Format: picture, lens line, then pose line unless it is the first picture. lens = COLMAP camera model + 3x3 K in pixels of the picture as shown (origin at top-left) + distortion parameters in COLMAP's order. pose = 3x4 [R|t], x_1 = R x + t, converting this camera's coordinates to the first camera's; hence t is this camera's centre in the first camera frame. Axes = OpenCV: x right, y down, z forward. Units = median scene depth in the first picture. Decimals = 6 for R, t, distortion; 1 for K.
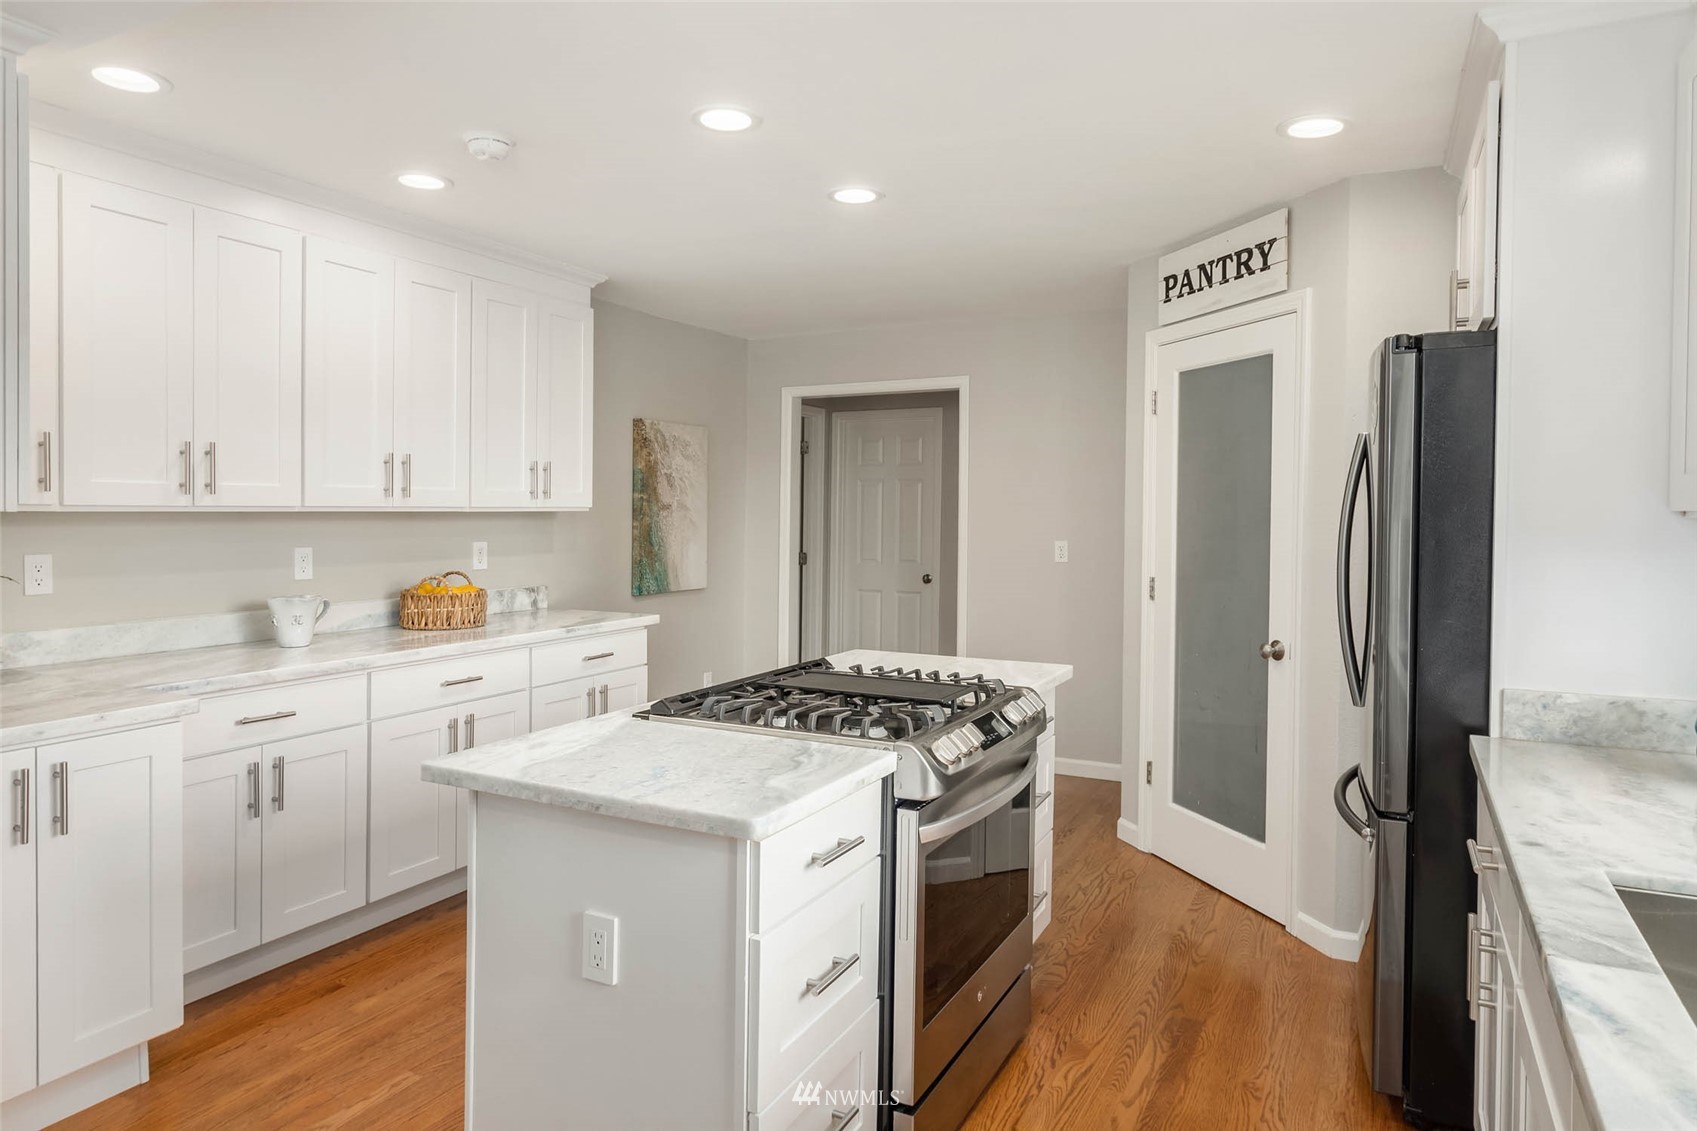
lens RADIAL K [[1058.9, 0, 849.6], [0, 1058.9, 513.5], [0, 0, 1]] dist [0.001203, 0.000435]
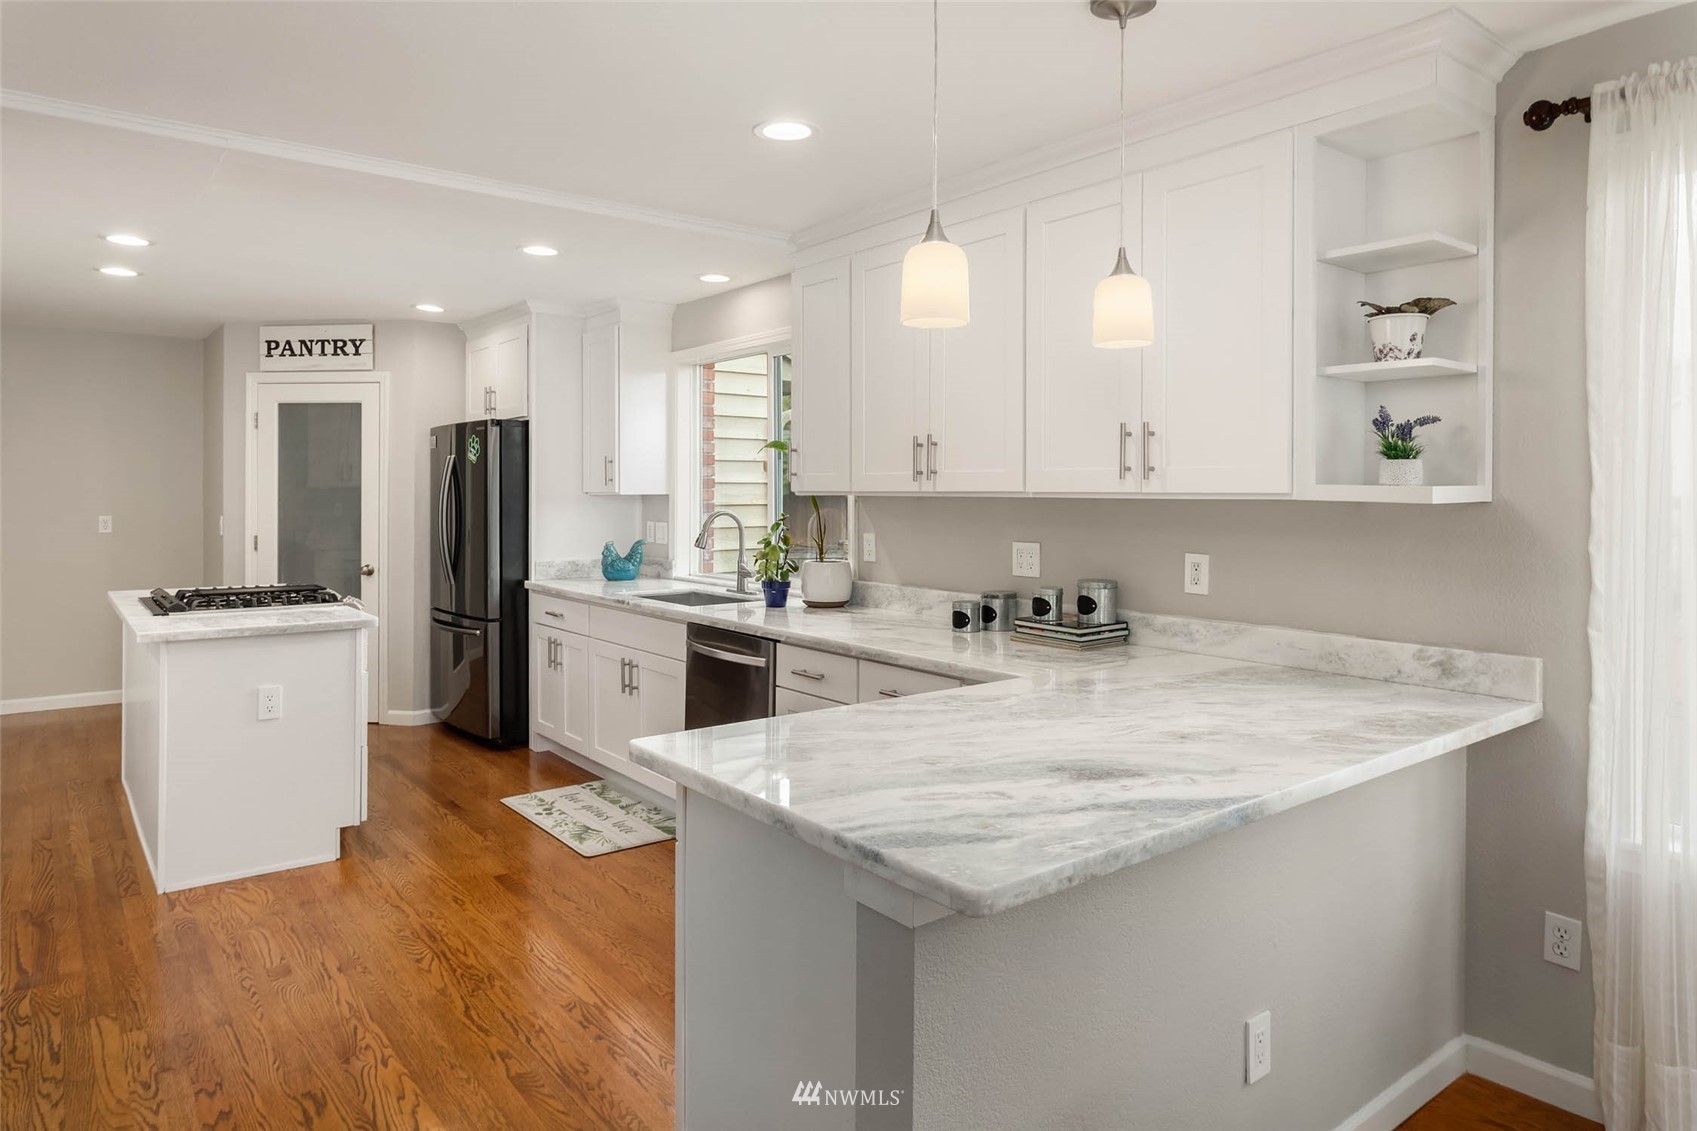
lens RADIAL K [[1058.9, 0, 849.6], [0, 1058.9, 513.5], [0, 0, 1]] dist [0.001203, 0.000435]
pose [[0.410169, -0.014589, 0.911893, -0.818806], [-0.000975, 0.999864, 0.016435, 0.002983], [-0.912009, -0.007630, 0.410099, -0.437454]]
